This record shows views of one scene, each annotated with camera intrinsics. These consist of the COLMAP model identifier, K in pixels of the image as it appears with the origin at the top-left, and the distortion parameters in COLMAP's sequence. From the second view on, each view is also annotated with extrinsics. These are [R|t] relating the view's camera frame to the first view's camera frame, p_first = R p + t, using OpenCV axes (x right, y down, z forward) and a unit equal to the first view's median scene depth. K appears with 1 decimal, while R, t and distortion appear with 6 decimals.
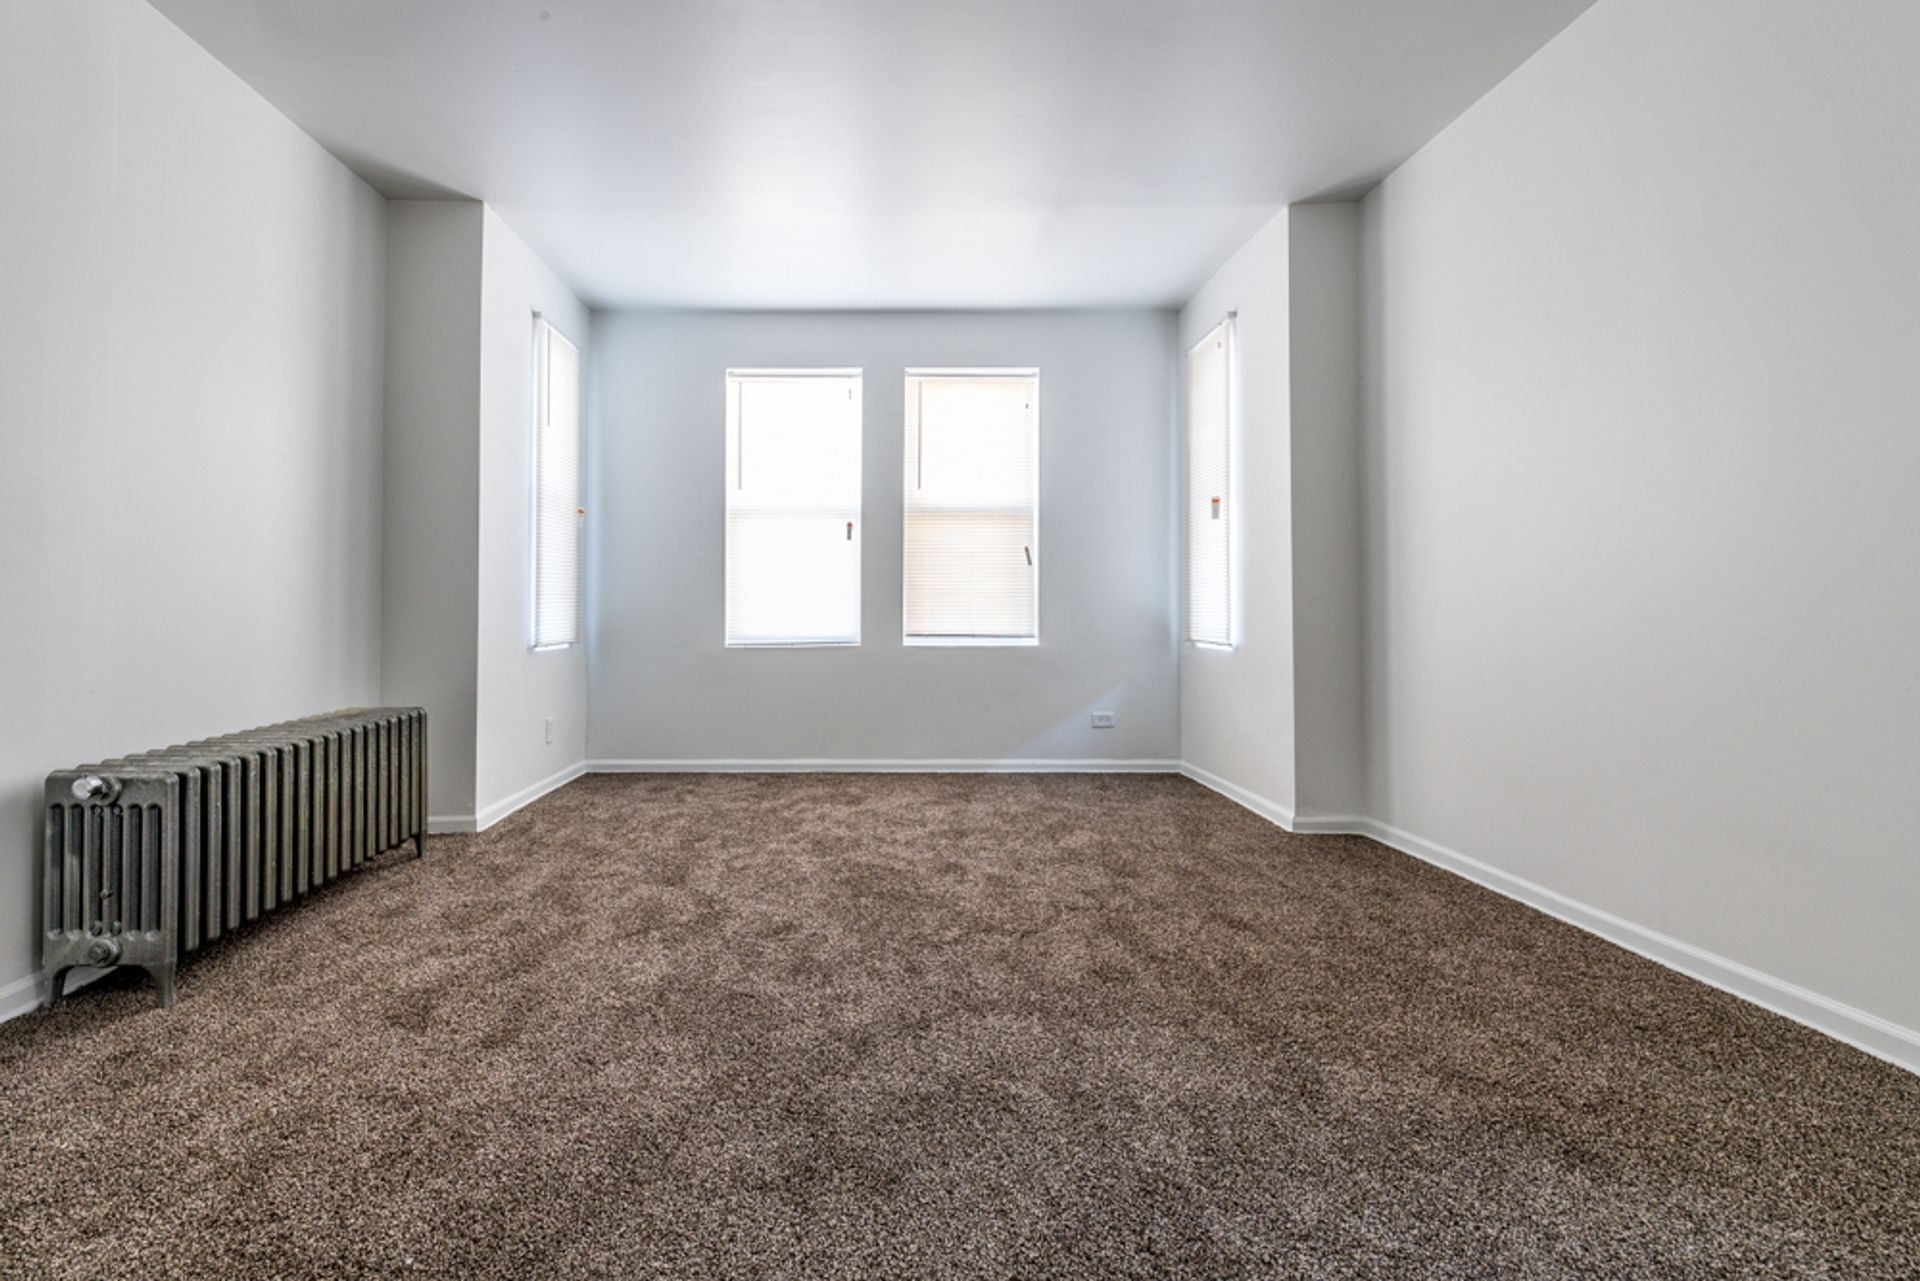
lens RADIAL K [[951.3, 0, 961.4], [0, 951.3, 604.3], [0, 0, 1]] dist [0.030758, -0.018463]
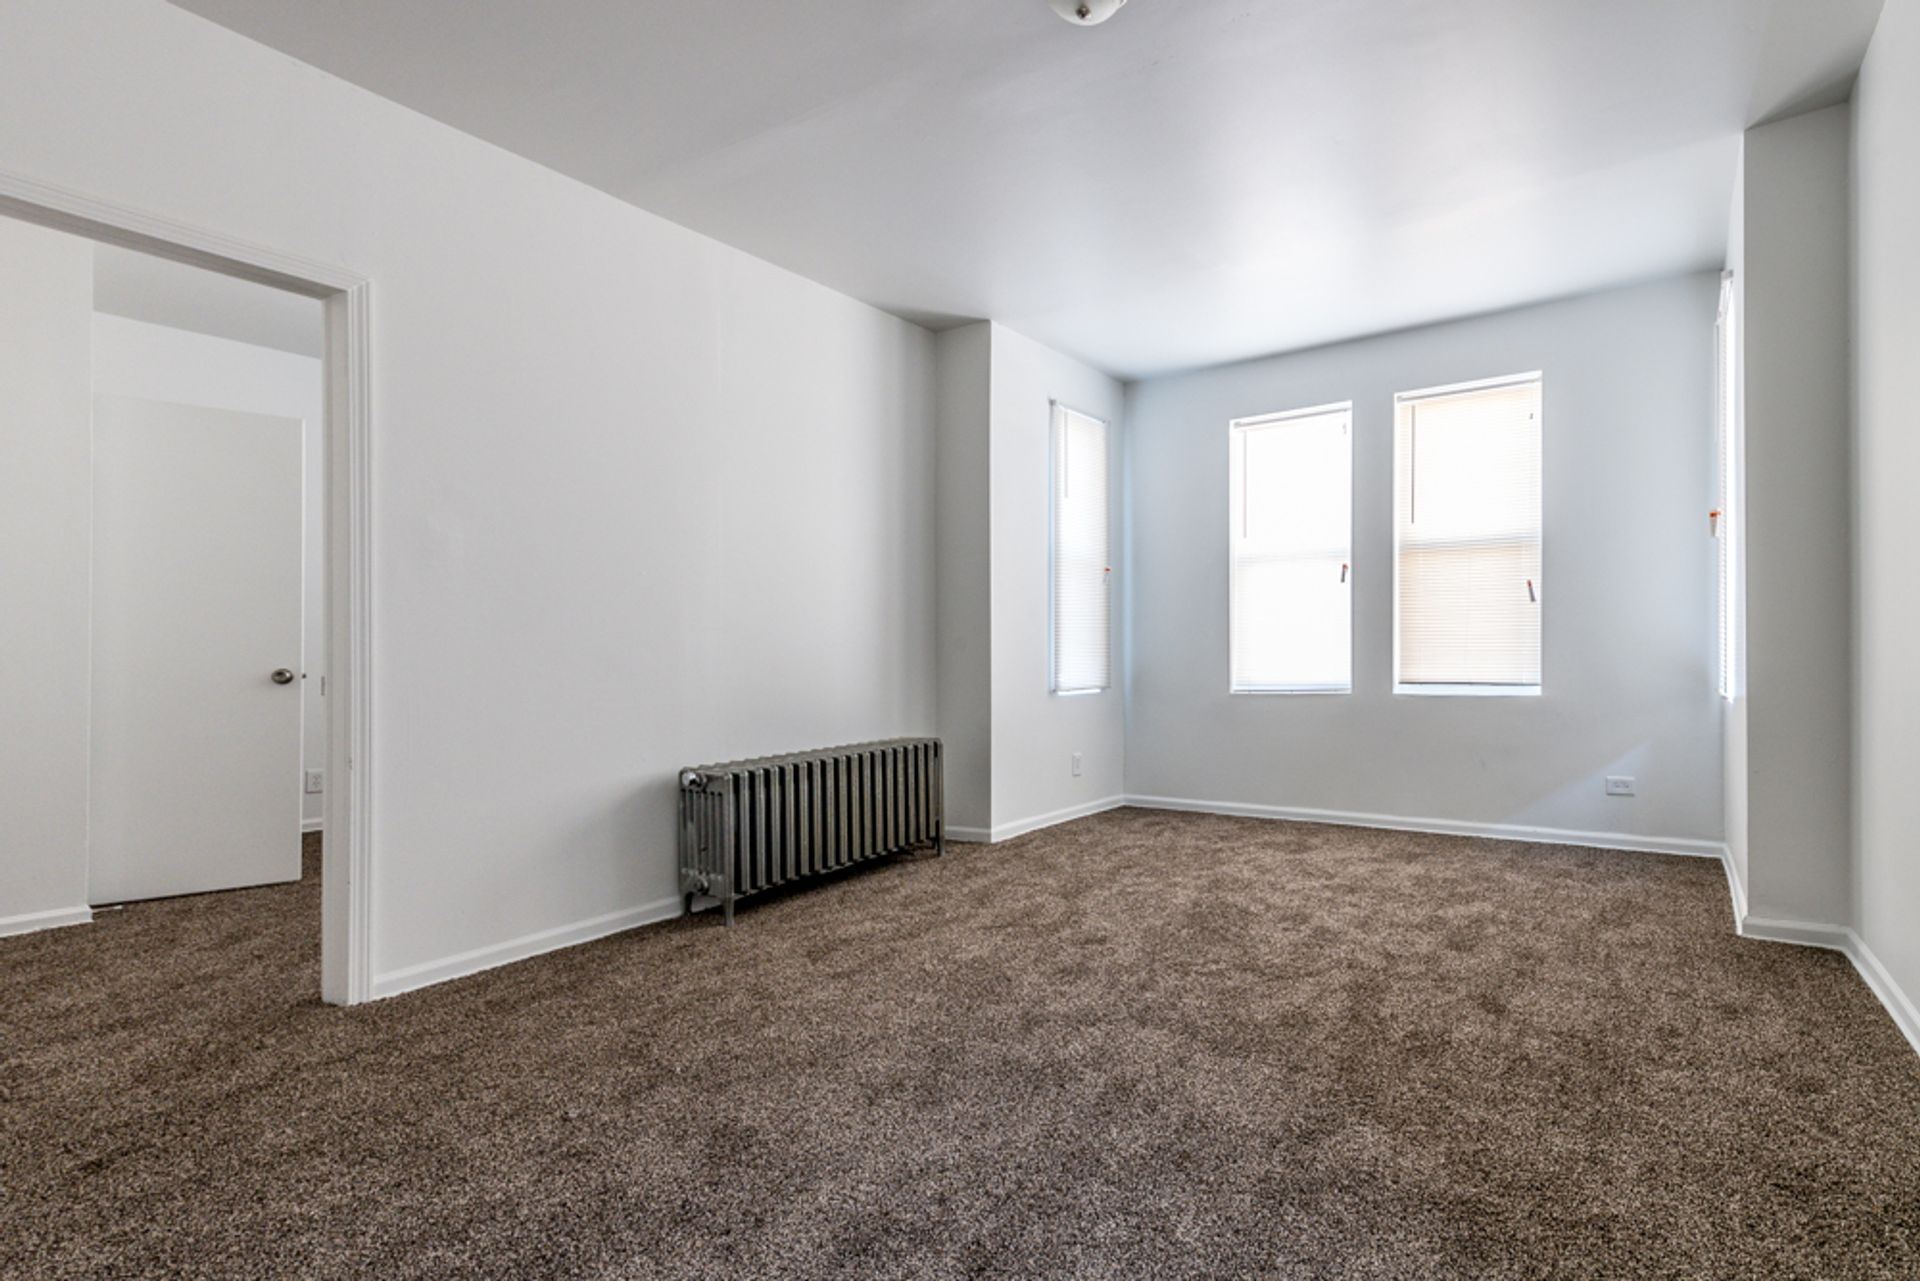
lens RADIAL K [[947.3, 0, 960.8], [0, 947.3, 669.6], [0, 0, 1]] dist [0.023741, -0.000187]
pose [[0.821852, -0.004767, -0.569681, 0.171727], [0.016846, 0.999731, 0.015937, -0.002888], [0.569452, -0.022695, 0.821711, -0.009021]]
